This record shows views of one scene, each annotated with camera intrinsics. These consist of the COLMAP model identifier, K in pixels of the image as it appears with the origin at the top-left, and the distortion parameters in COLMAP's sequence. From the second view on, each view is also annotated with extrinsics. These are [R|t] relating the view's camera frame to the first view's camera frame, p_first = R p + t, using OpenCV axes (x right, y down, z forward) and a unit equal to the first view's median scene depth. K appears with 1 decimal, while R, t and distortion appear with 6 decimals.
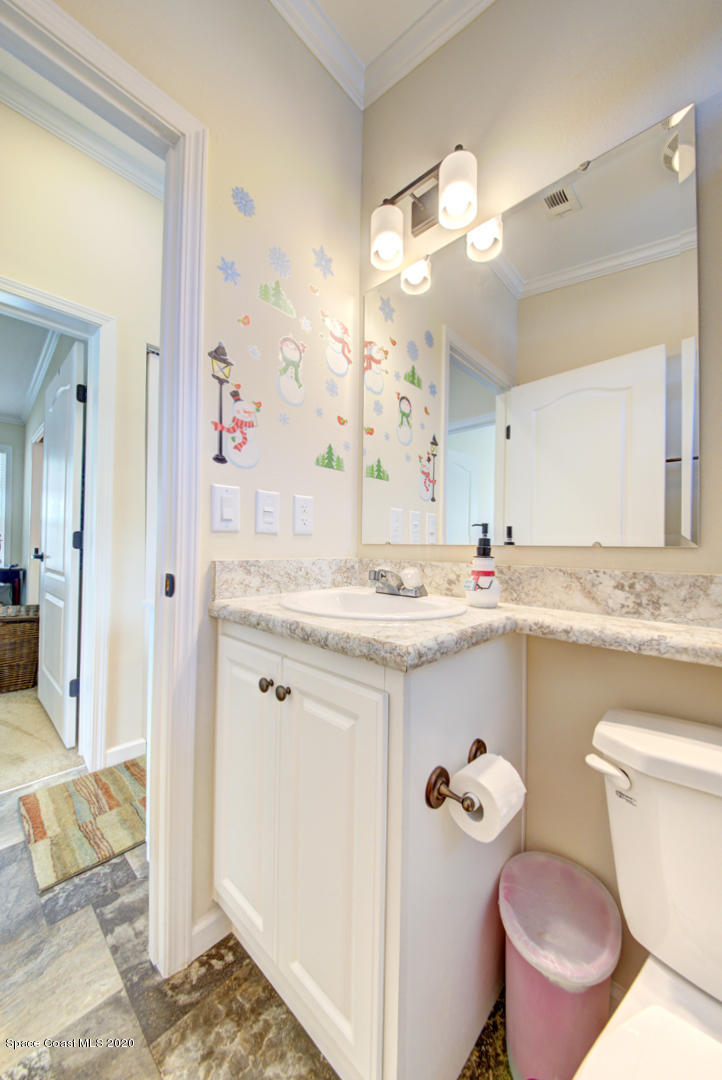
lens RADIAL K [[377.8, 0, 358.2], [0, 377.8, 542.5], [0, 0, 1]] dist [0.007036, -0.007319]
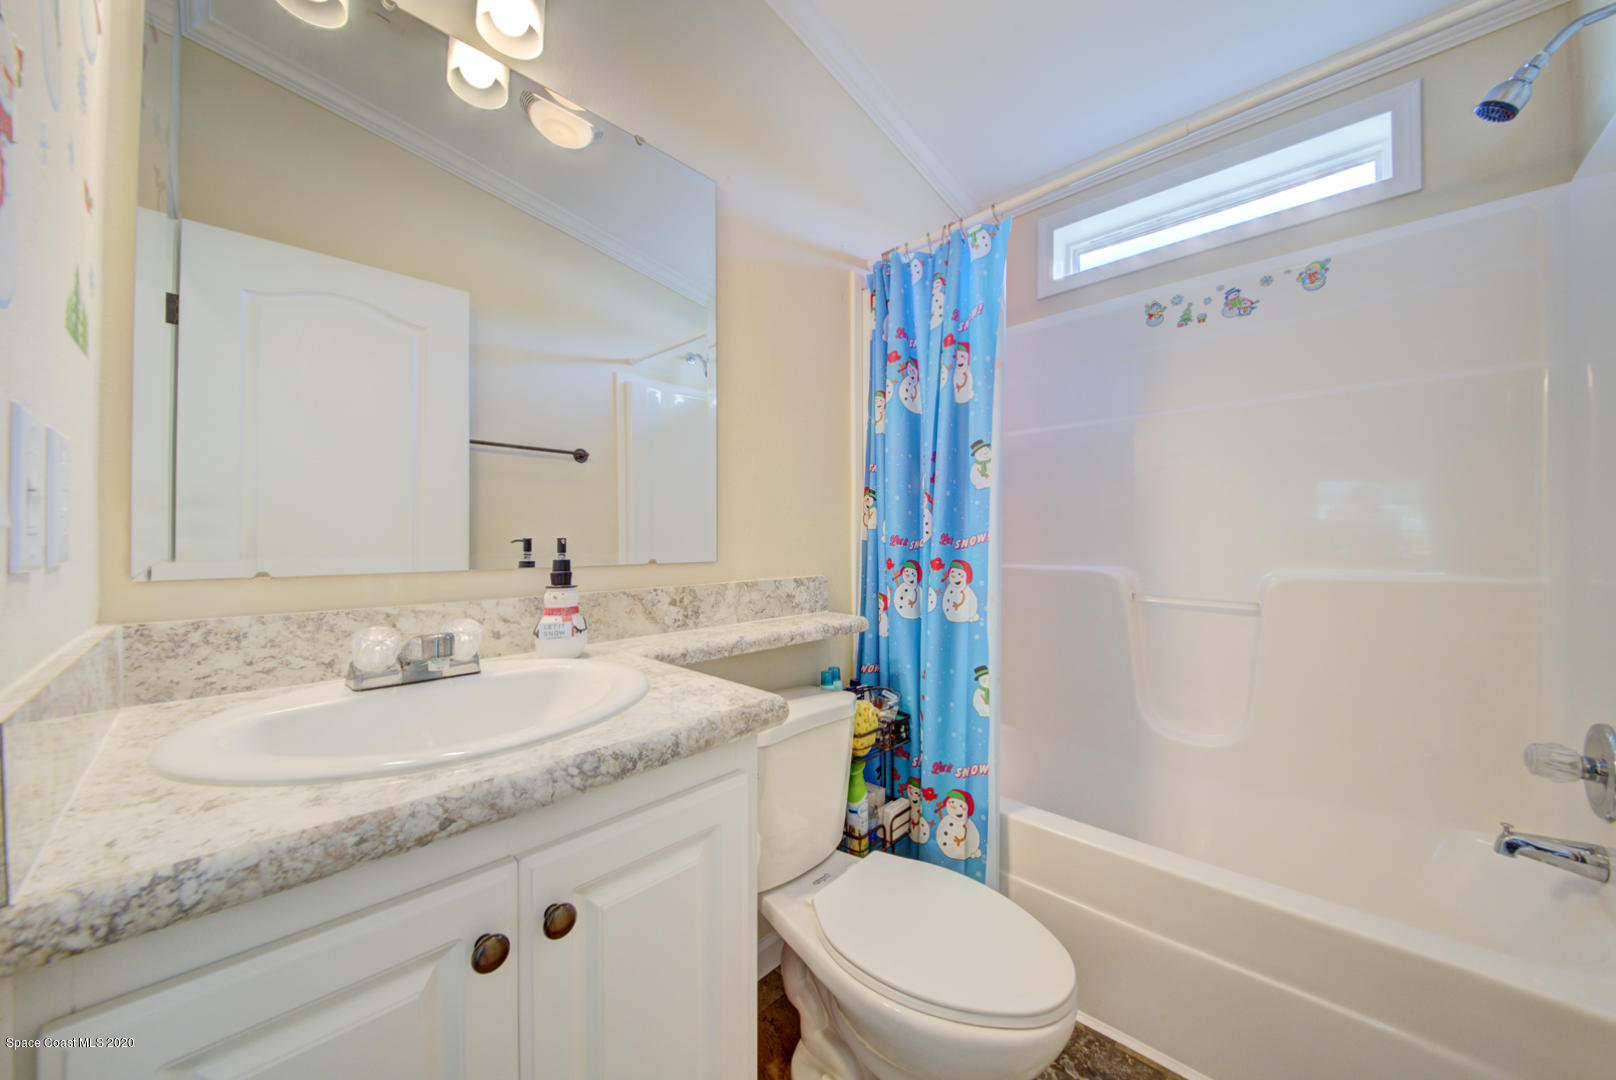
lens RADIAL K [[565.4, 0, 806.3], [0, 565.4, 534.3], [0, 0, 1]] dist [0.007036, -0.007319]
pose [[0.002313, -0.009602, 0.999951, -0.791027], [-0.007521, 0.999925, 0.009620, -0.080016], [-0.999969, -0.007543, 0.002240, 0.611957]]
